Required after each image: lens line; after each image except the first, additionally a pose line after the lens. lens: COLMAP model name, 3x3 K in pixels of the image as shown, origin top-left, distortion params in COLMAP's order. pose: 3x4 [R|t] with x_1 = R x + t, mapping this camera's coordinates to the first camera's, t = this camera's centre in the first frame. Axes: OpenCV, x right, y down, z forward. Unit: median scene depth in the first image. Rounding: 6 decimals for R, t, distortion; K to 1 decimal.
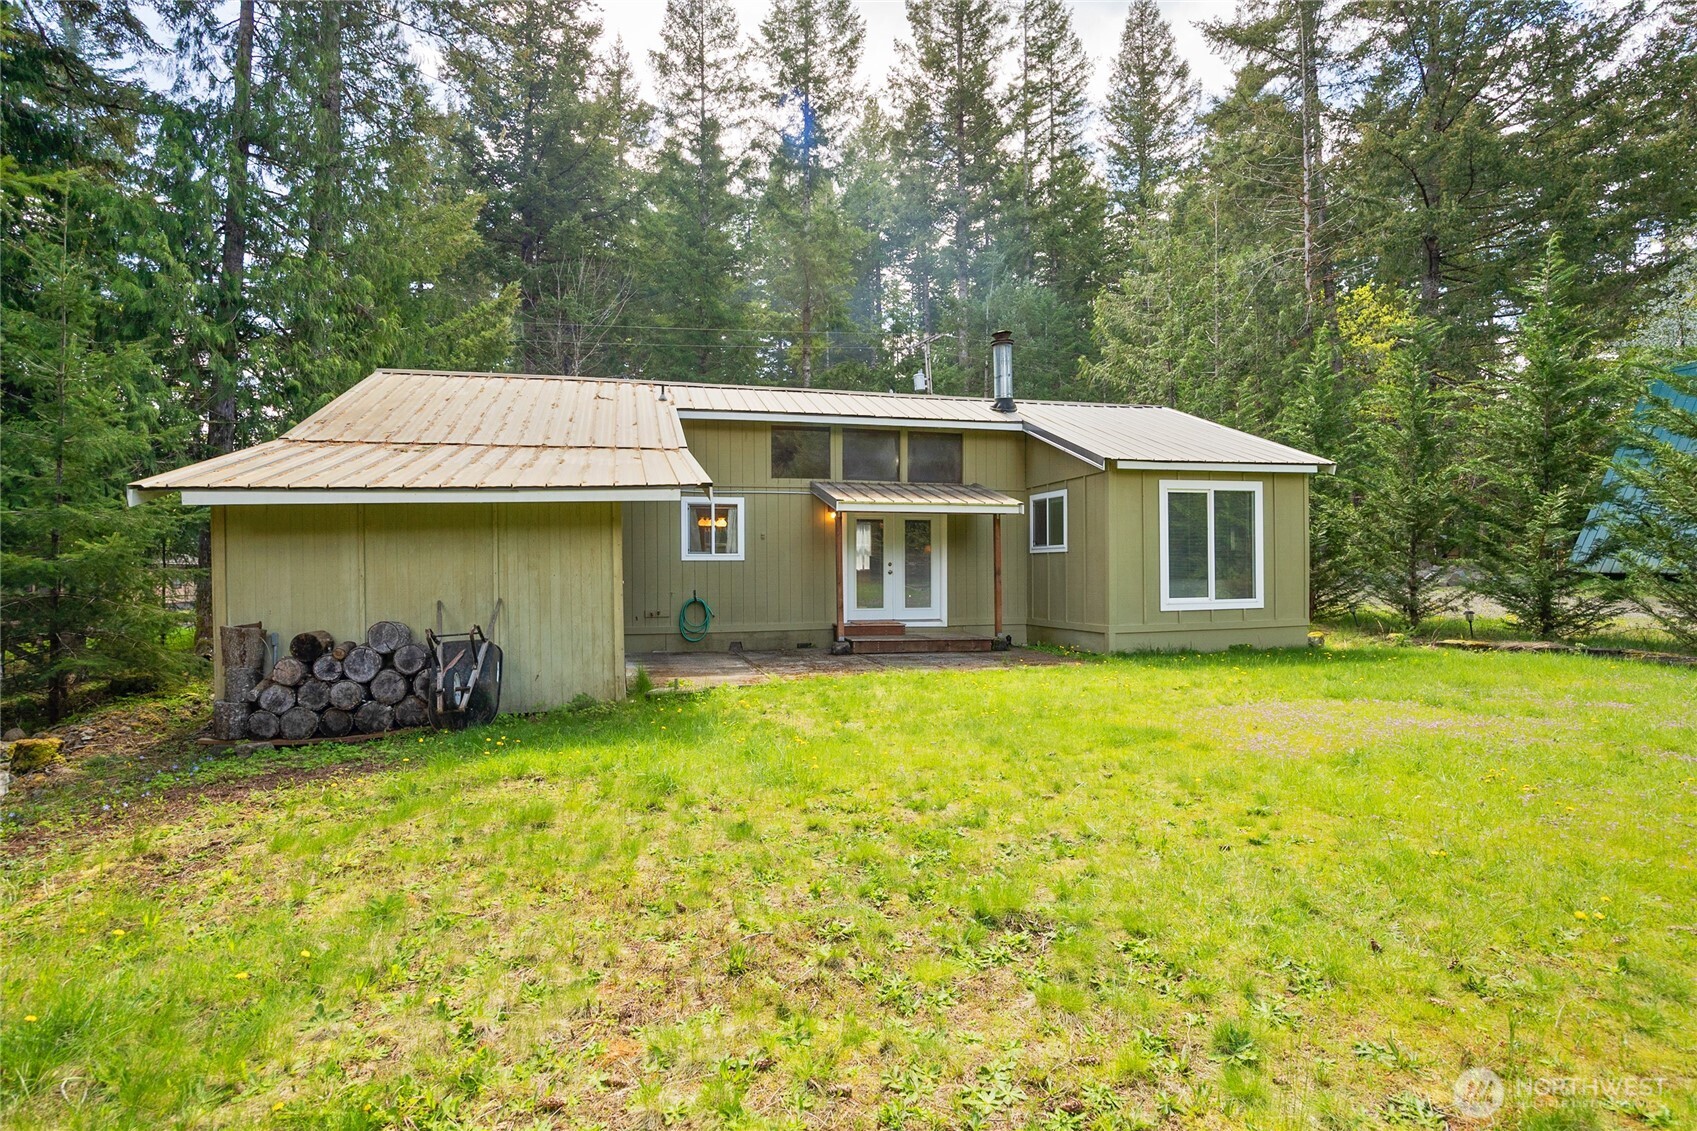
lens RADIAL K [[855.3, 0, 848.5], [0, 855.3, 565.5], [0, 0, 1]] dist [-0.012972, 0.000354]
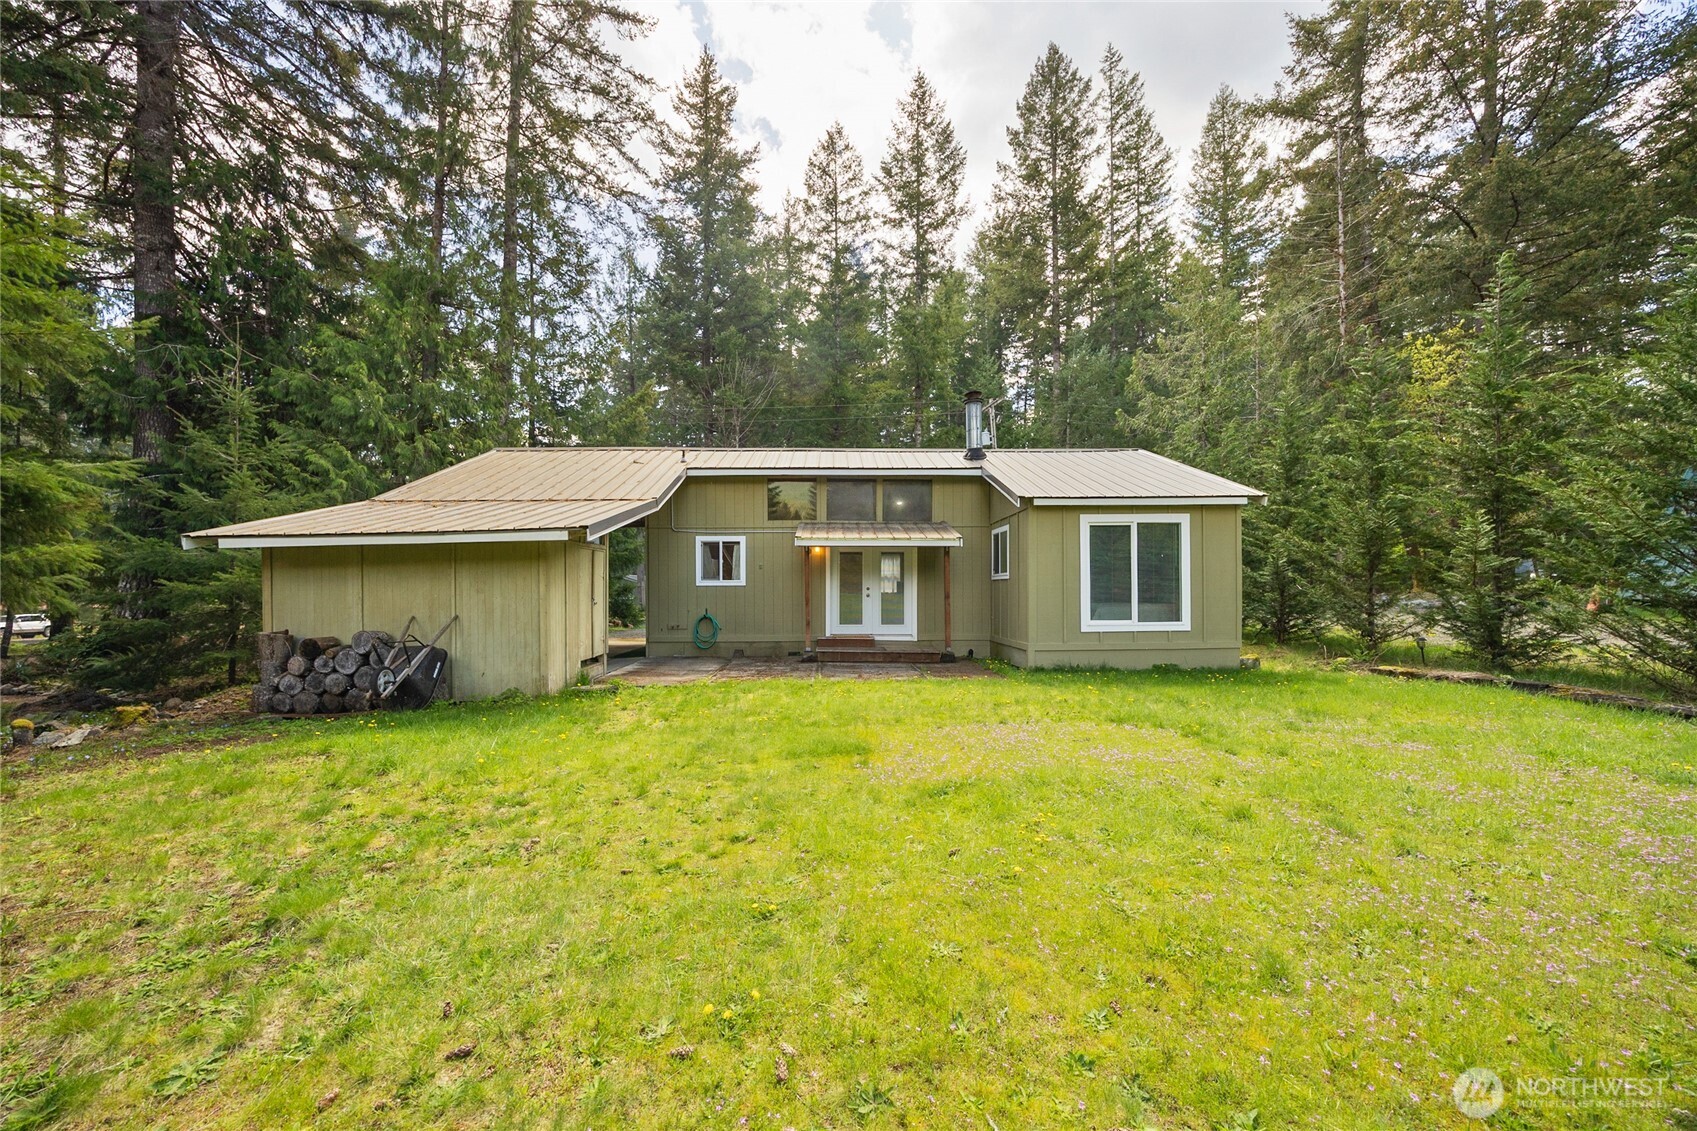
lens RADIAL K [[659.9, 0, 839.9], [0, 659.9, 585.3], [0, 0, 1]] dist [-0.001236, -0.000083]
pose [[0.971627, 0.002059, -0.236508, 0.232046], [-0.002926, 0.999990, -0.003316, -0.003332], [0.236499, 0.003914, 0.971624, 0.076122]]
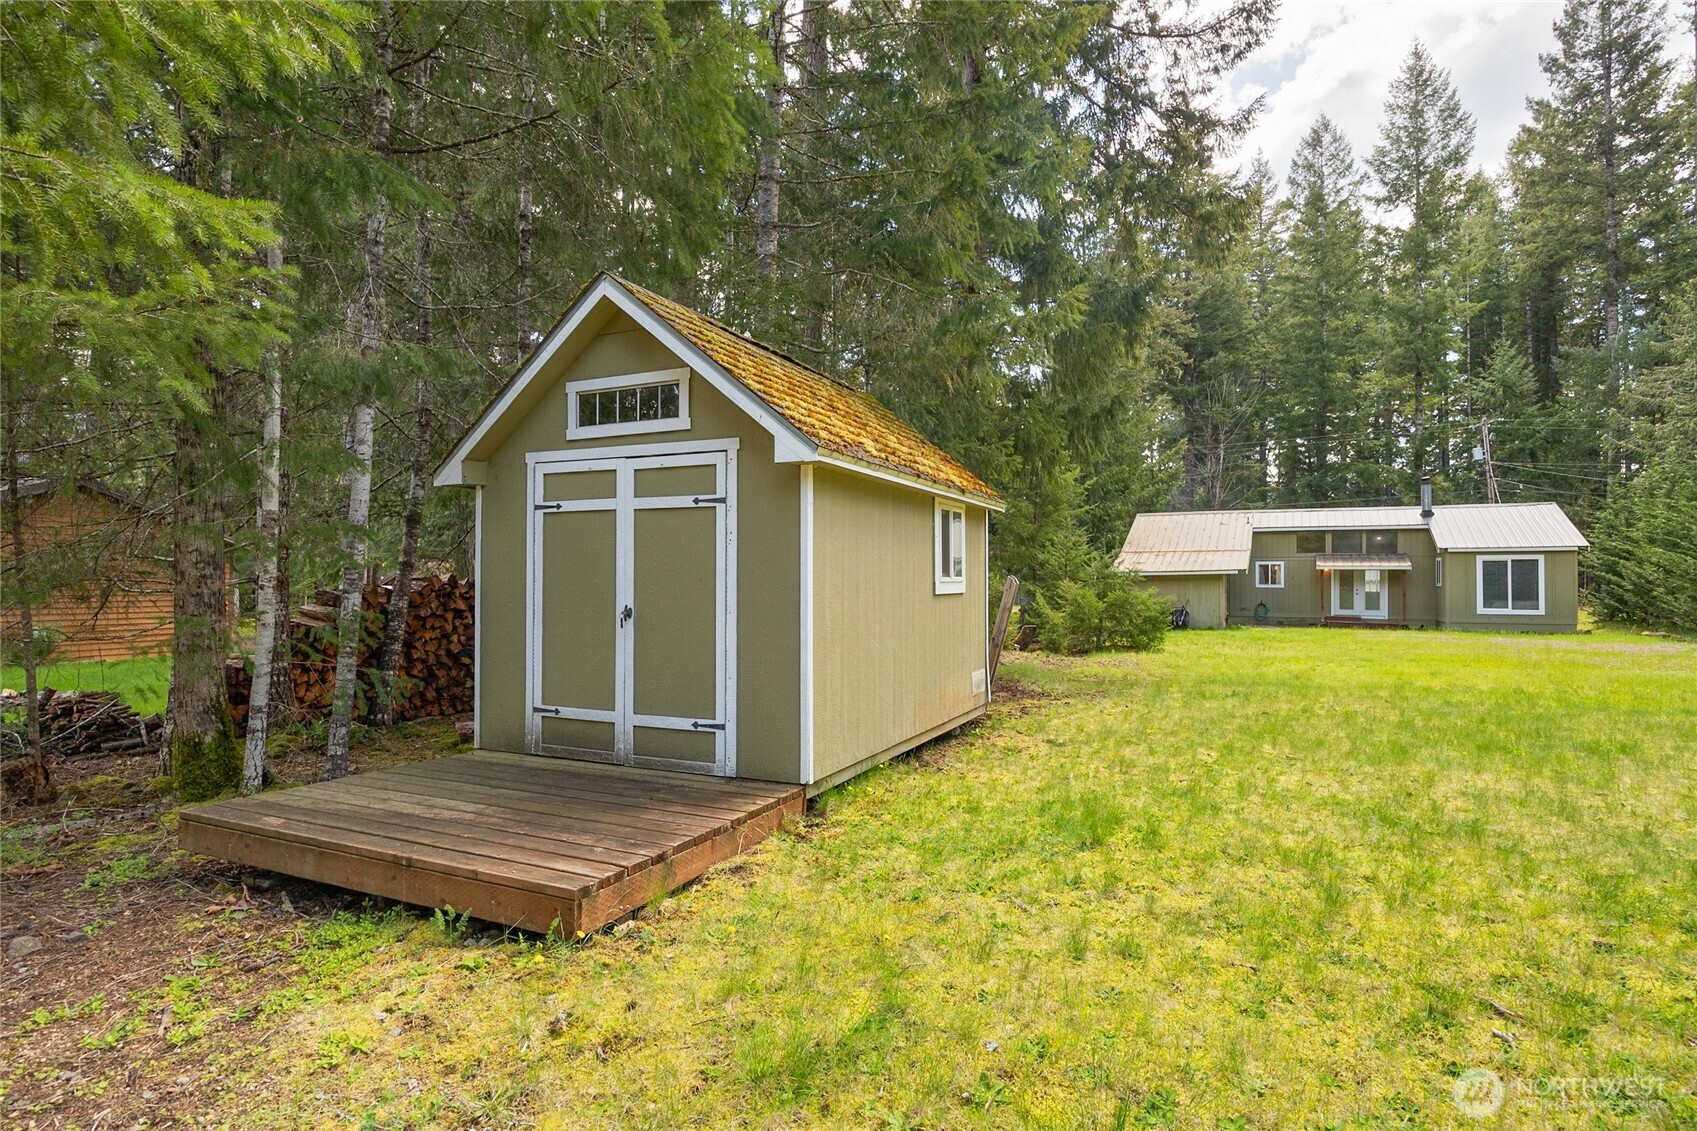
lens RADIAL K [[932.2, 0, 848.5], [0, 932.2, 565.5], [0, 0, 1]] dist [-0.002698, -0.000913]
pose [[0.766154, 0.001982, -0.642654, 0.593588], [-0.008557, 0.999938, -0.007117, -0.037266], [0.642601, 0.010952, 0.766123, -1.714244]]
